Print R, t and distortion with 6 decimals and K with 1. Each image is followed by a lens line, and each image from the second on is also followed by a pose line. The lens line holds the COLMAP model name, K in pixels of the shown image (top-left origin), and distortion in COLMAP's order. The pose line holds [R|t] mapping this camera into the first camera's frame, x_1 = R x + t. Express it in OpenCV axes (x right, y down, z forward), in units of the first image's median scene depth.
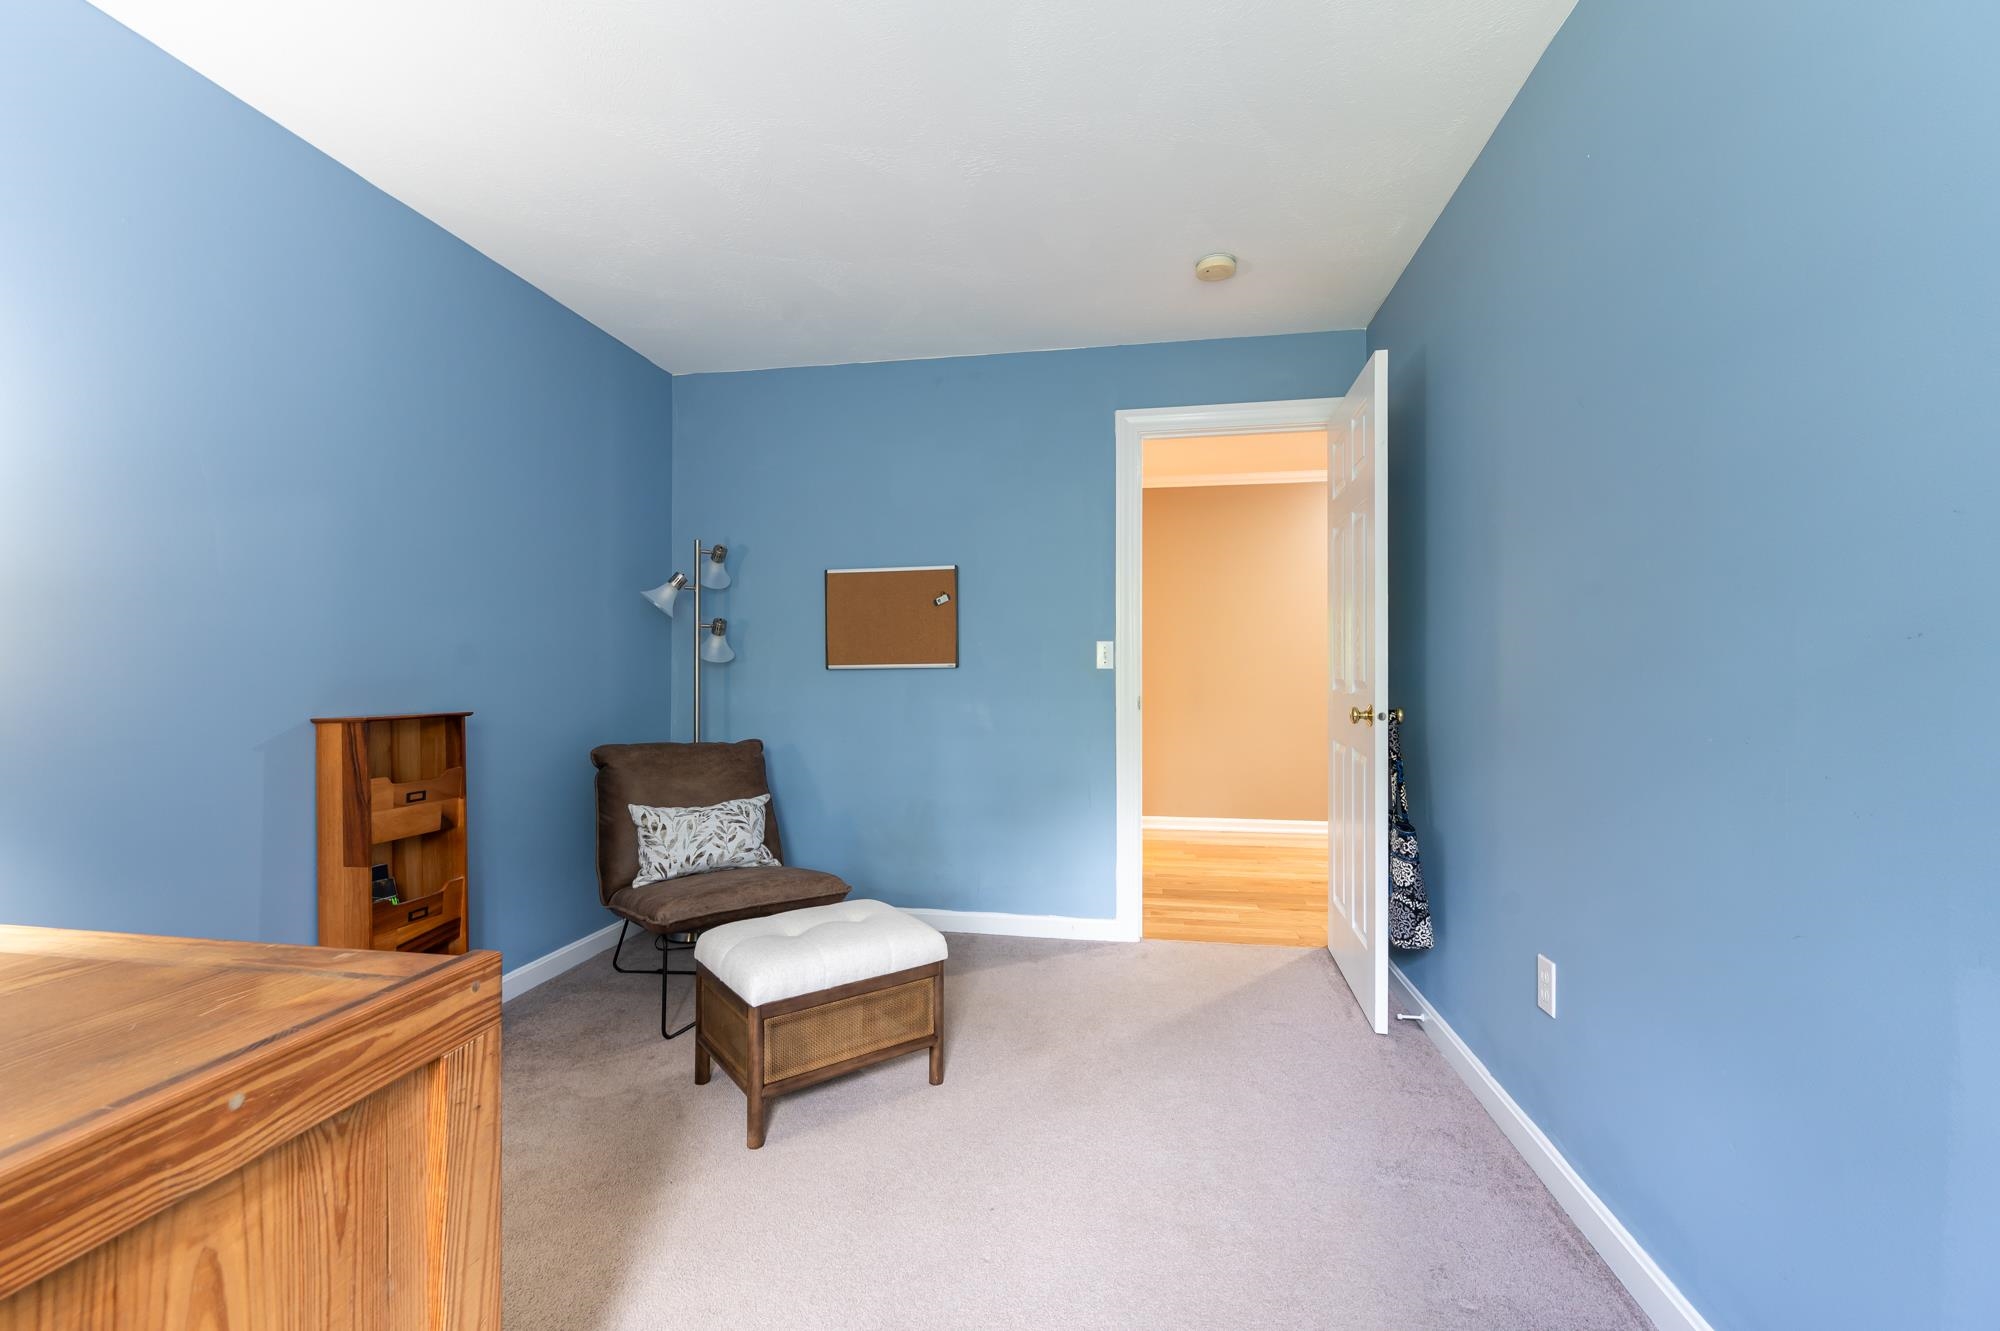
lens RADIAL K [[816.0, 0, 1001.9], [0, 816.0, 665.6], [0, 0, 1]] dist [-0.003182, -0.000075]
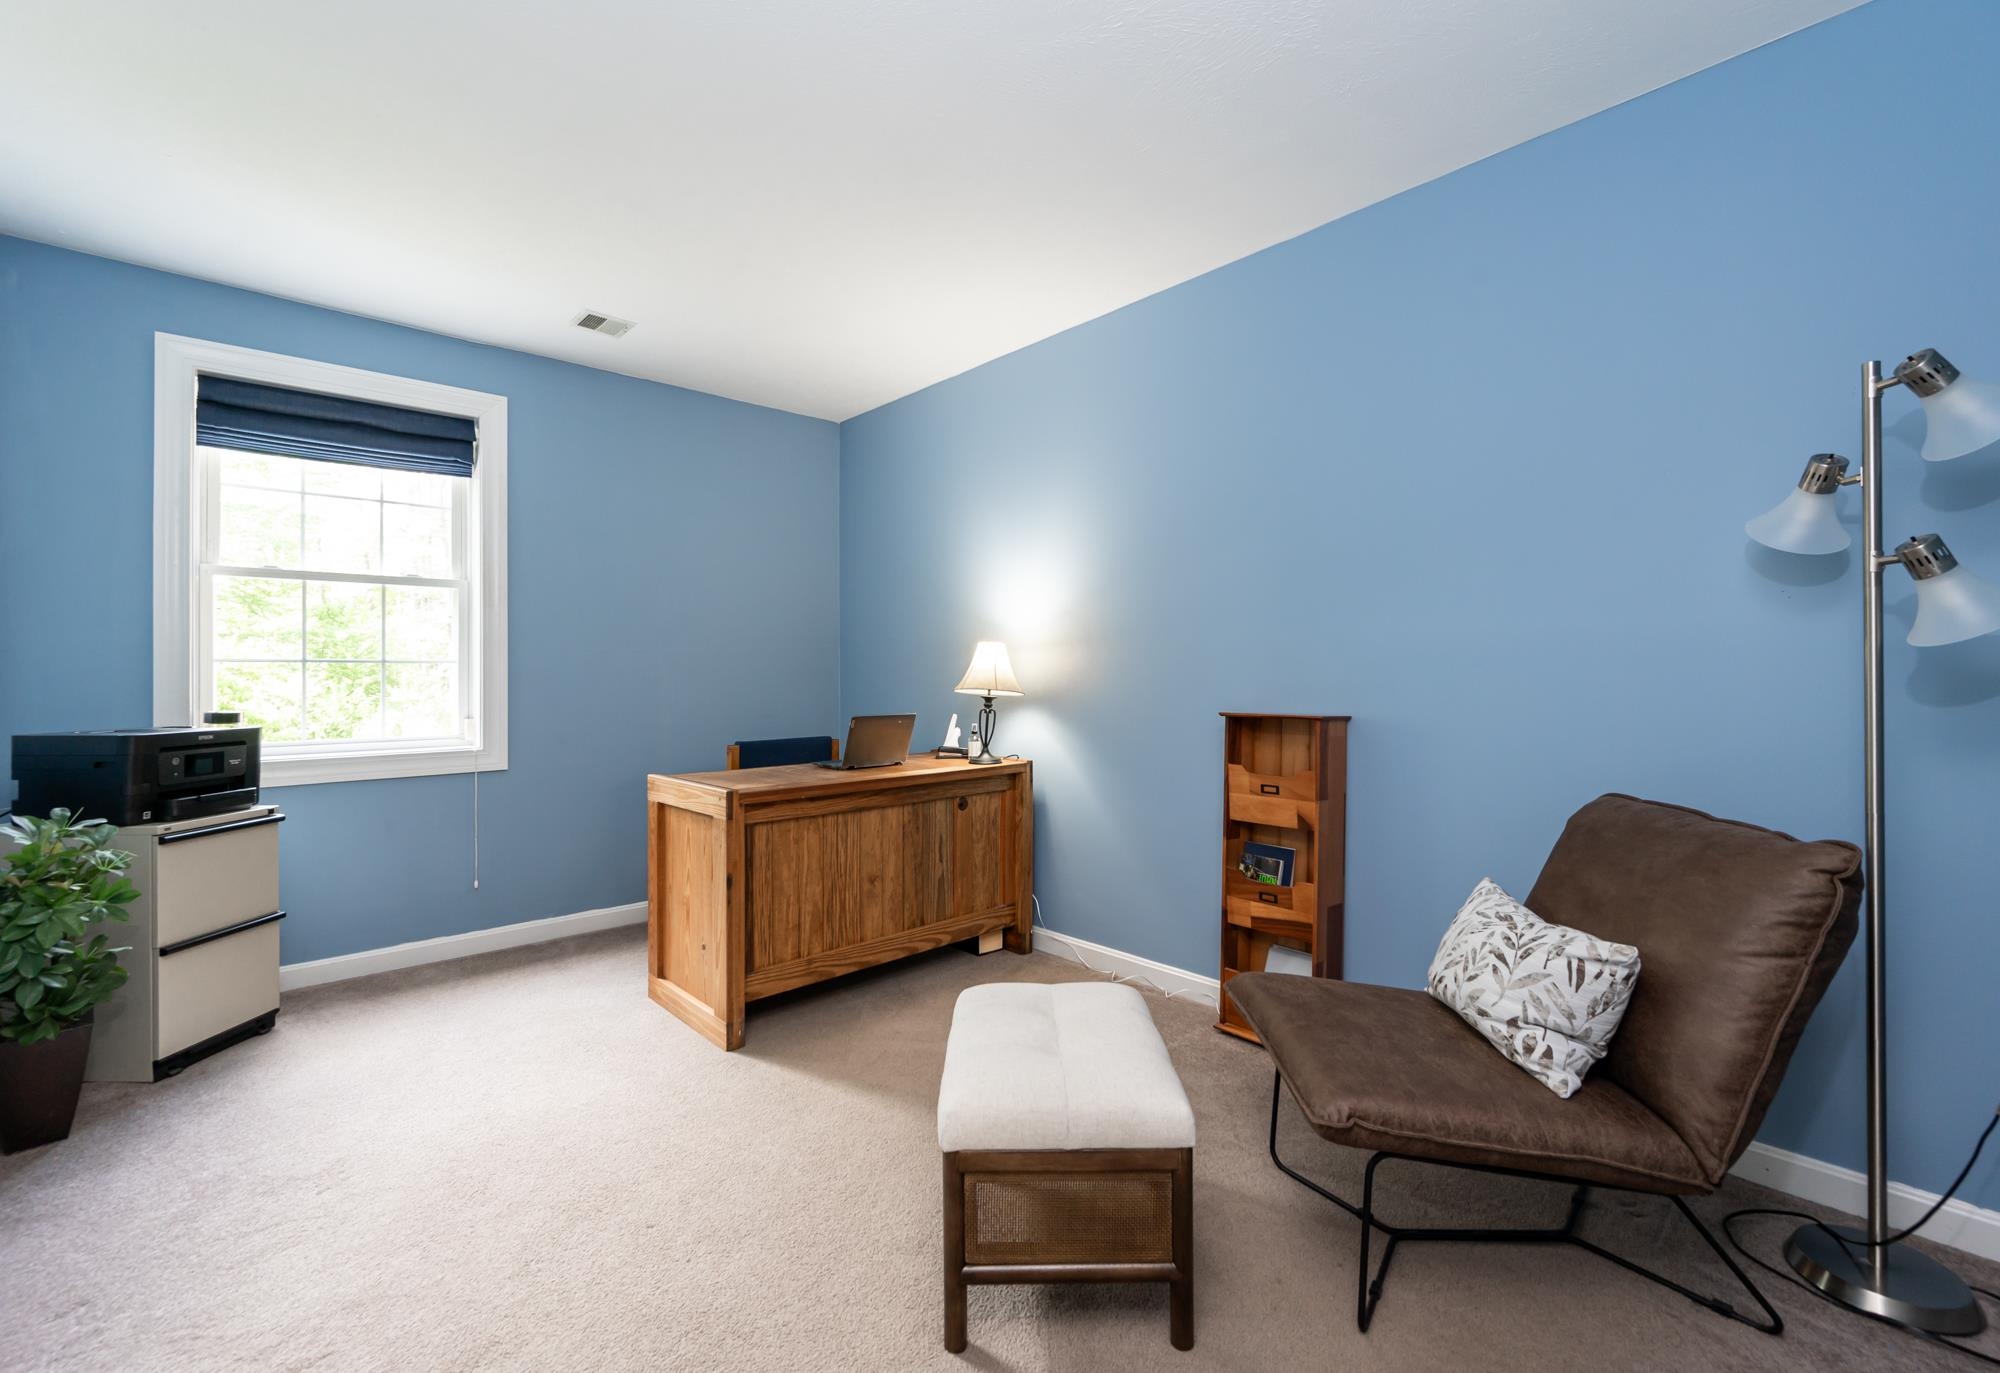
lens RADIAL K [[894.1, 0, 1002.5], [0, 894.1, 679.9], [0, 0, 1]] dist [0.000665, 0.000012]
pose [[-0.598368, 0.008073, -0.801180, 0.453743], [0.003424, 0.999966, 0.007519, 0.004336], [0.801214, 0.001756, -0.598376, 1.443527]]
